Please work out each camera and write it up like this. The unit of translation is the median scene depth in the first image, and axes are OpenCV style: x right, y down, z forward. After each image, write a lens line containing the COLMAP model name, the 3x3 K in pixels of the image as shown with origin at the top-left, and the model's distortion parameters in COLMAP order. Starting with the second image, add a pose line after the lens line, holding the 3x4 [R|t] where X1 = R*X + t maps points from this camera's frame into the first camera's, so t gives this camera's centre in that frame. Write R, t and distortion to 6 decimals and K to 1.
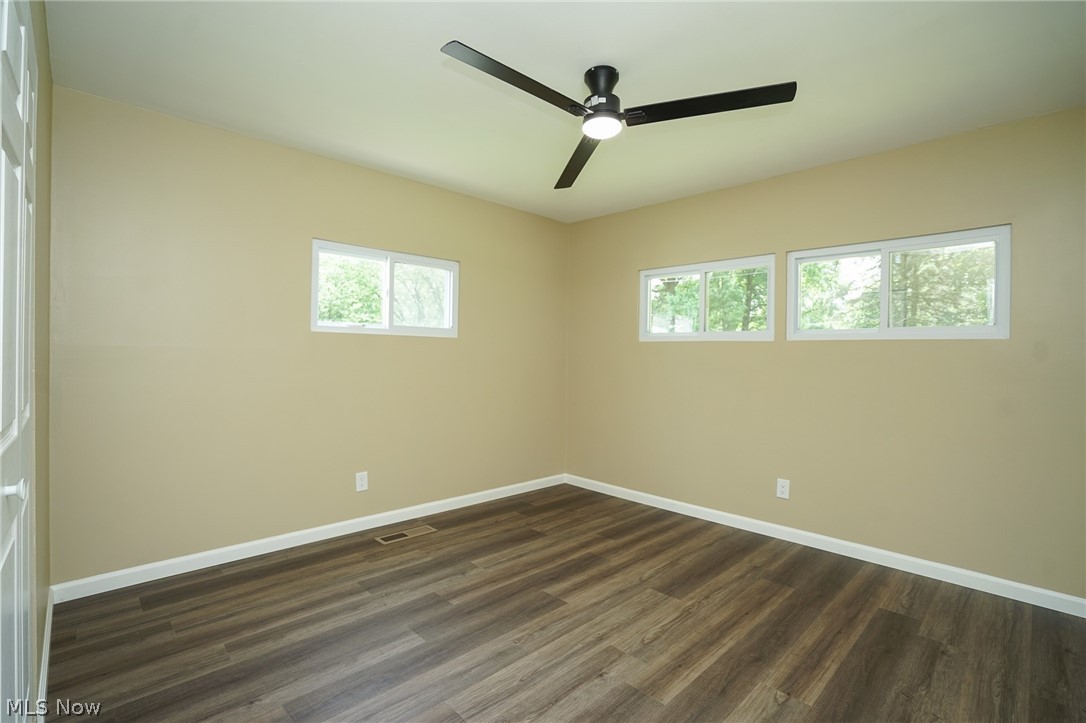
lens RADIAL K [[496.8, 0, 546.8], [0, 496.8, 357.5], [0, 0, 1]] dist [-0.051092, 0.013885]
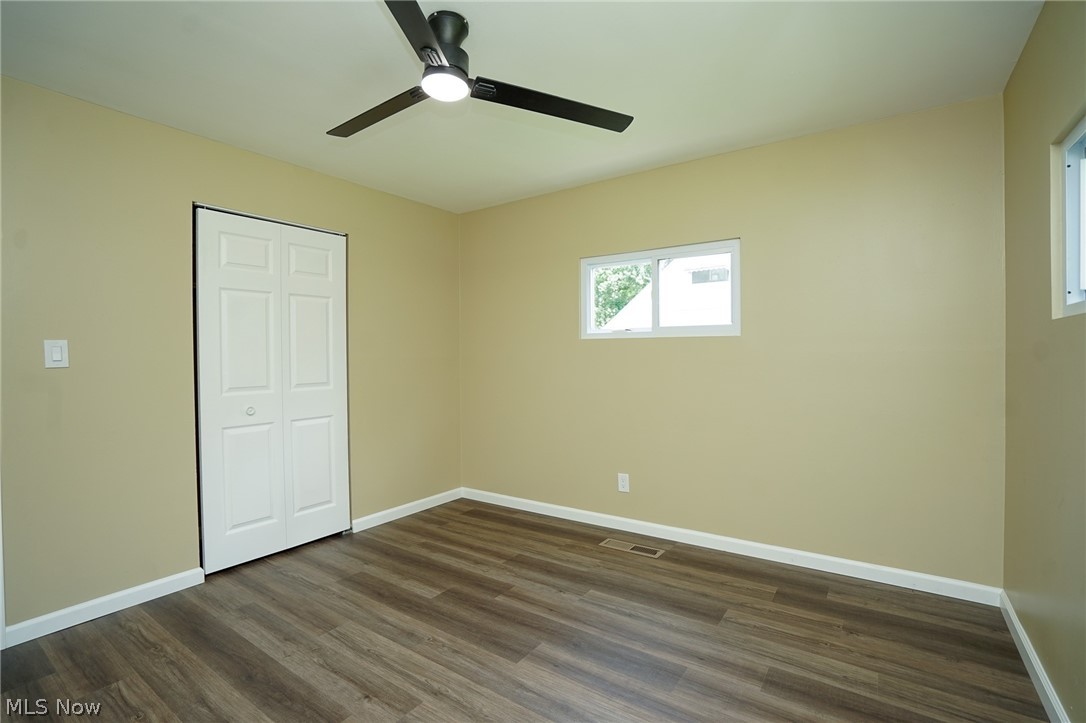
lens RADIAL K [[496.8, 0, 540.6], [0, 496.8, 356.4], [0, 0, 1]] dist [-0.051092, 0.013885]
pose [[0.186165, -0.016444, -0.982381, 0.730779], [0.006709, 0.999858, -0.015466, 0.003736], [0.982496, -0.003711, 0.186249, 0.762220]]
